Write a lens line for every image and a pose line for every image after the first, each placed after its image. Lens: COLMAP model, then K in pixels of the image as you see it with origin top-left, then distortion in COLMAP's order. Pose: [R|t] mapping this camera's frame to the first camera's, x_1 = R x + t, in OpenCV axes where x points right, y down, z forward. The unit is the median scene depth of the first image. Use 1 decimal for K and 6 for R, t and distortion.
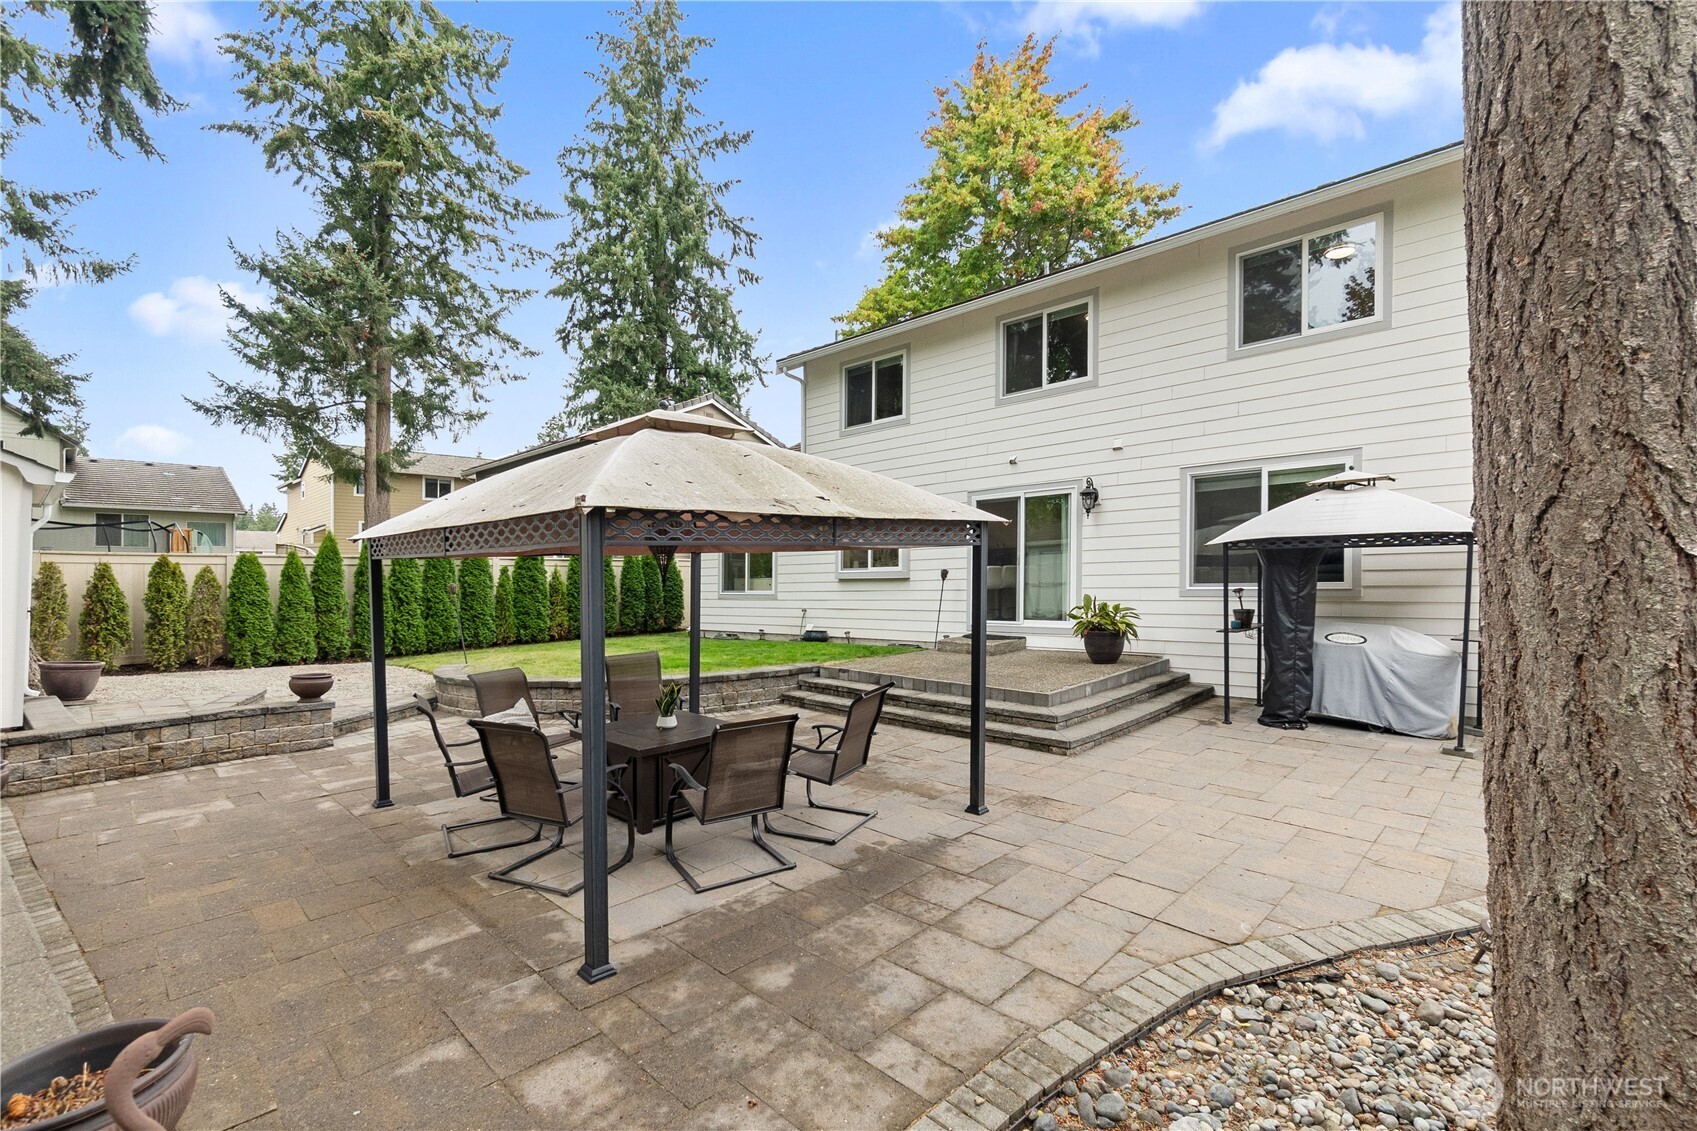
lens RADIAL K [[757.9, 0, 827.4], [0, 757.9, 574.8], [0, 0, 1]] dist [0.001523, 0.000121]
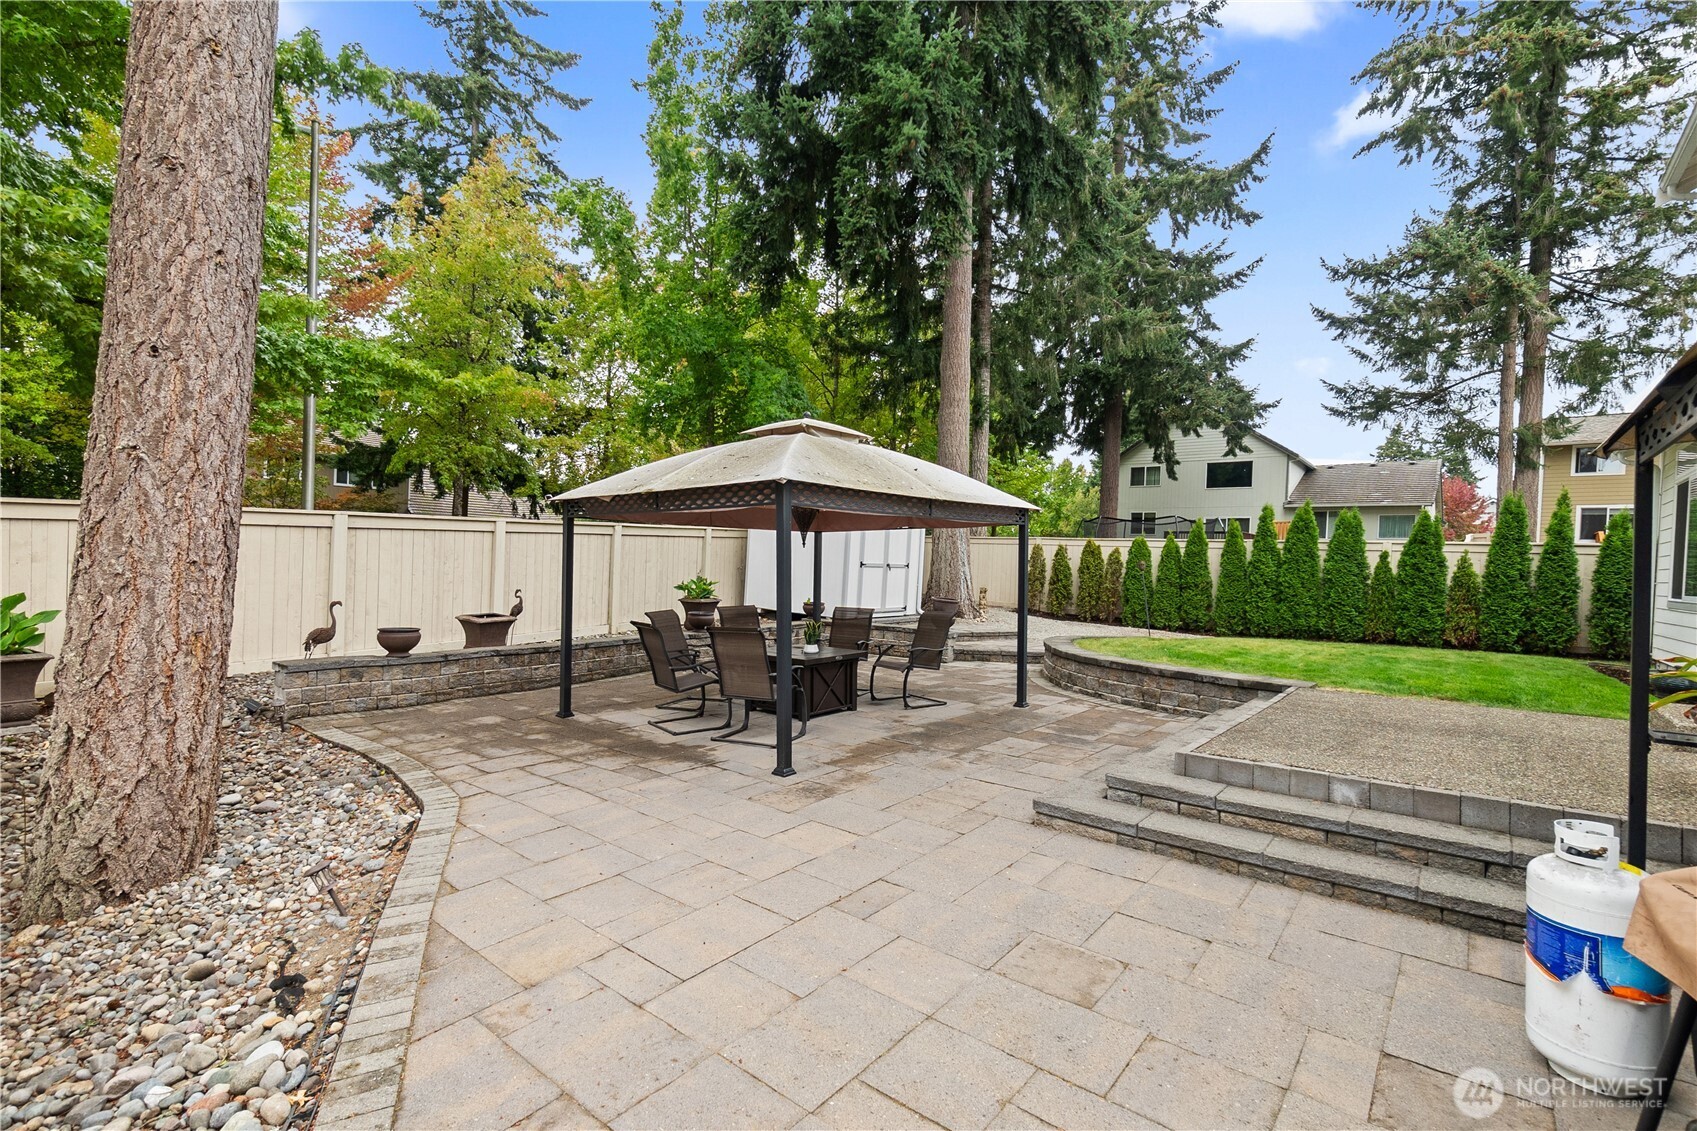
lens RADIAL K [[762.4, 0, 848.5], [0, 762.4, 565.5], [0, 0, 1]] dist [0.000051, -0.000017]
pose [[0.094472, 0.024085, -0.995236, 1.422936], [-0.031000, 0.999294, 0.021240, 0.017339], [0.995045, 0.028845, 0.095151, 1.165940]]
